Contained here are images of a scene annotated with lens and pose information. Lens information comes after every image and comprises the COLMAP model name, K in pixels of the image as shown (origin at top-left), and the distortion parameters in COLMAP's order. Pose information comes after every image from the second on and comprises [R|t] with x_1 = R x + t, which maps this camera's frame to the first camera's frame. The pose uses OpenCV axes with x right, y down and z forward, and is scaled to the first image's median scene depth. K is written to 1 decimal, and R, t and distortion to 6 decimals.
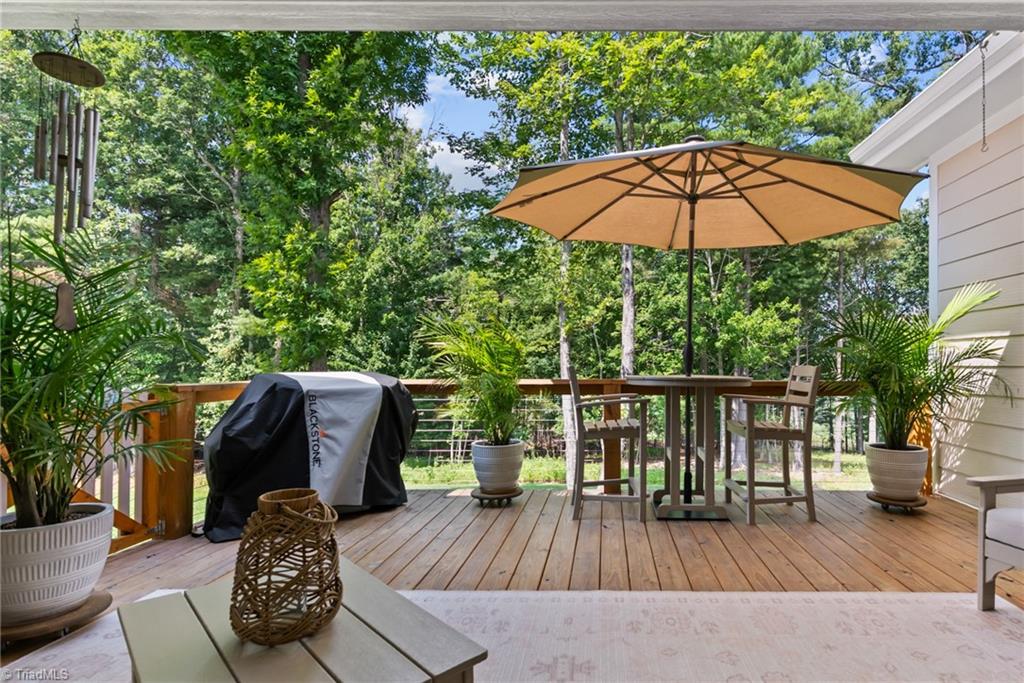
lens RADIAL K [[529.6, 0, 511.5], [0, 529.6, 355.7], [0, 0, 1]] dist [0.002339, 0.000751]
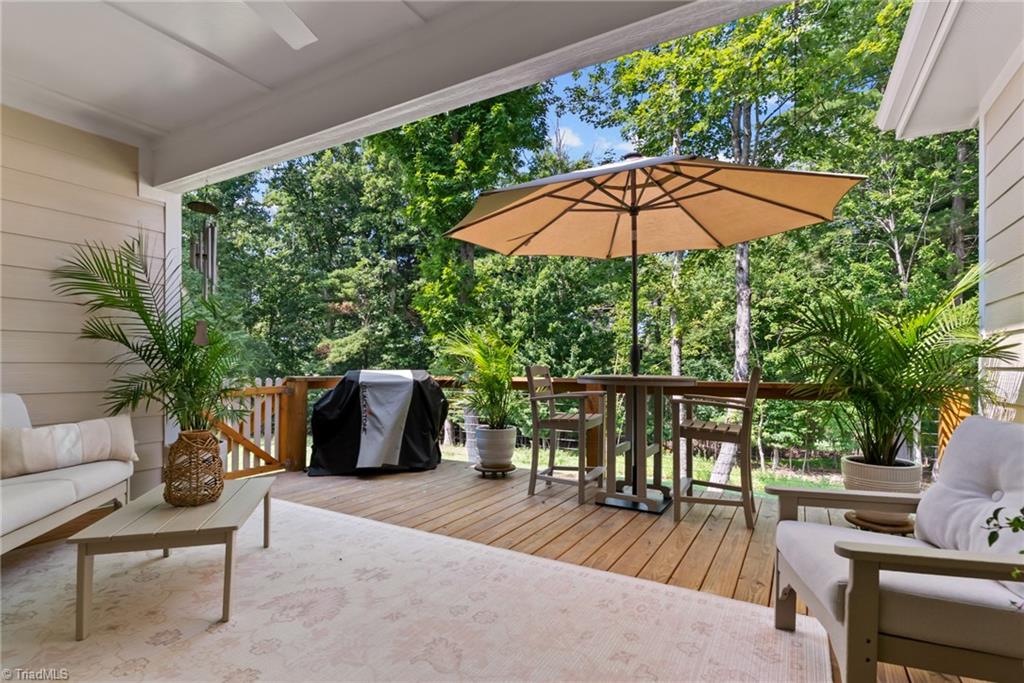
lens RADIAL K [[494.3, 0, 511.6], [0, 494.3, 351.2], [0, 0, 1]] dist [0.000156, 0.000089]
pose [[0.869912, -0.012550, -0.493047, 0.585956], [0.004595, 0.999839, -0.017342, 0.004885], [0.493185, 0.012820, 0.869830, 0.006413]]
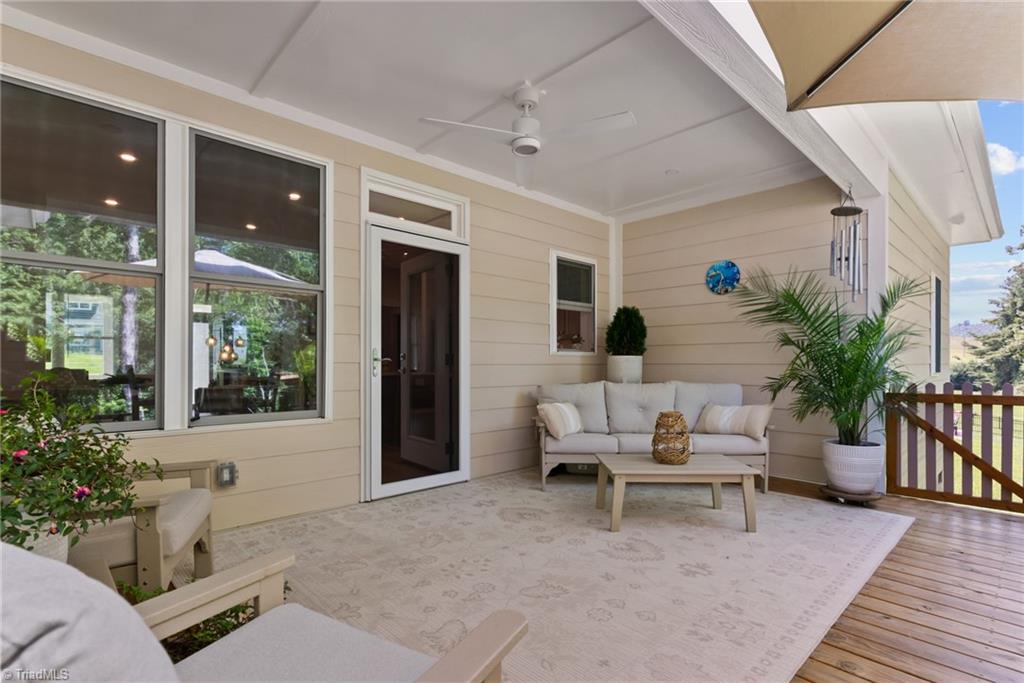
lens RADIAL K [[494.3, 0, 511.6], [0, 494.3, 351.2], [0, 0, 1]] dist [0.000156, 0.000089]
pose [[-0.725027, -0.022279, -0.688360, 0.753182], [0.008284, 0.999122, -0.041063, 0.020118], [0.688671, -0.035474, -0.724206, 0.865786]]
